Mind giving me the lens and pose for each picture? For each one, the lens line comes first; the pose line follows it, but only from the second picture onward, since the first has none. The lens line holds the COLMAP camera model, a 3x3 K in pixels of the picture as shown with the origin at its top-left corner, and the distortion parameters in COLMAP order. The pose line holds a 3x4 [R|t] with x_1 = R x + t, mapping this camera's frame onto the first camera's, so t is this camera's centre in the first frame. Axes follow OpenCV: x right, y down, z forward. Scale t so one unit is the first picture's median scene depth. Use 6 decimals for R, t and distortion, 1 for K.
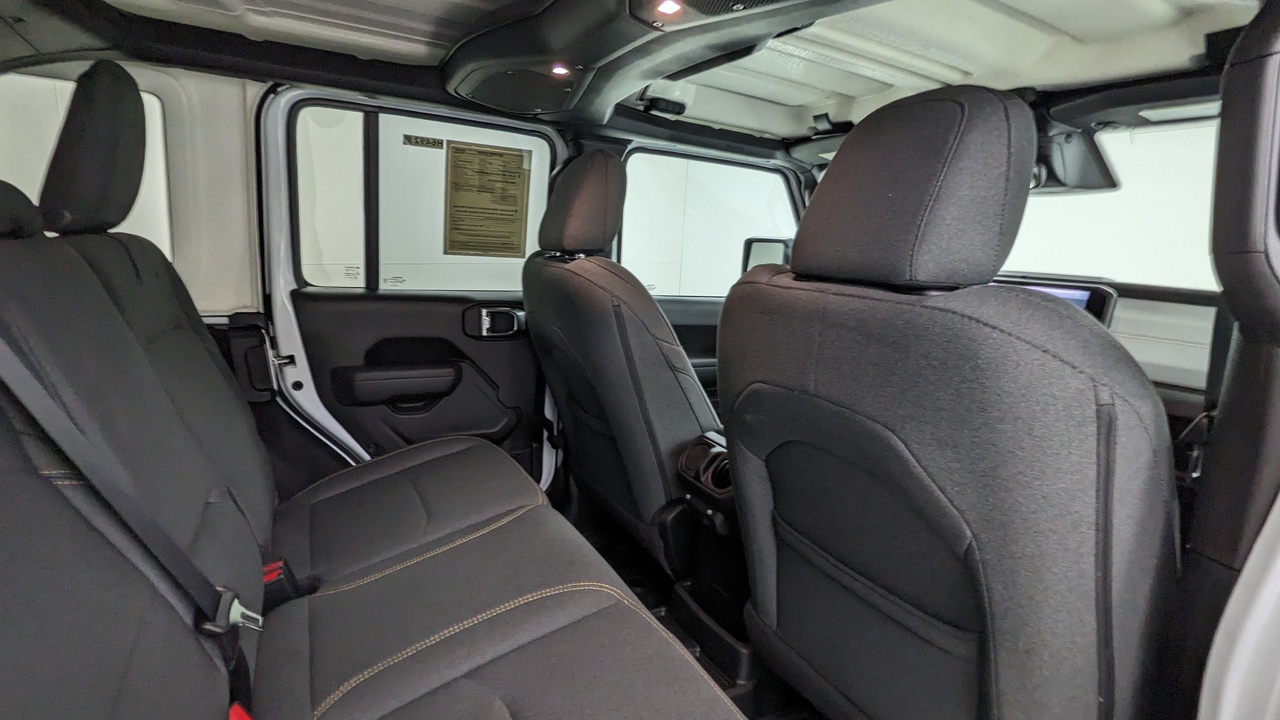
lens RADIAL K [[611.6, 0, 626.8], [0, 611.6, 357.7], [0, 0, 1]] dist [-0.003583, 0.000608]
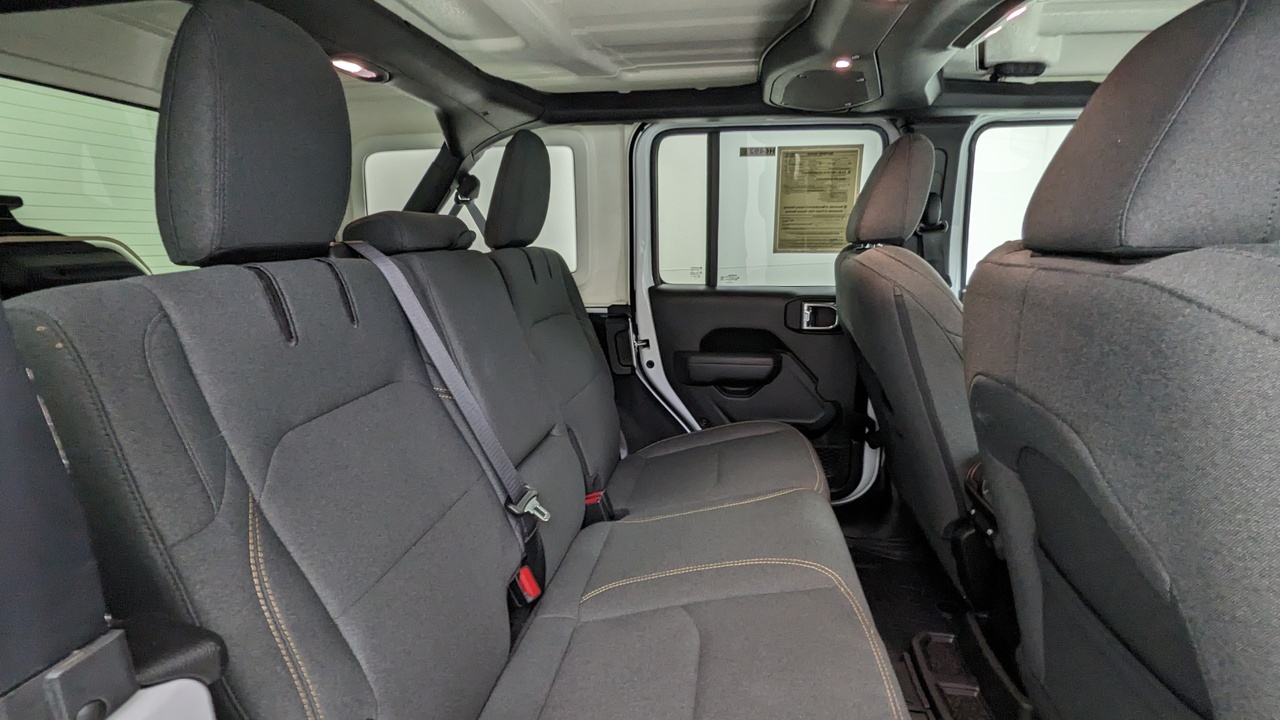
lens RADIAL K [[611.6, 0, 643.5], [0, 611.6, 360.1], [0, 0, 1]] dist [-0.003583, 0.000608]
pose [[0.798077, 0.058105, -0.599748, 0.215676], [-0.061375, 0.998002, 0.015018, 0.021945], [0.599422, 0.024824, 0.800048, 0.001119]]
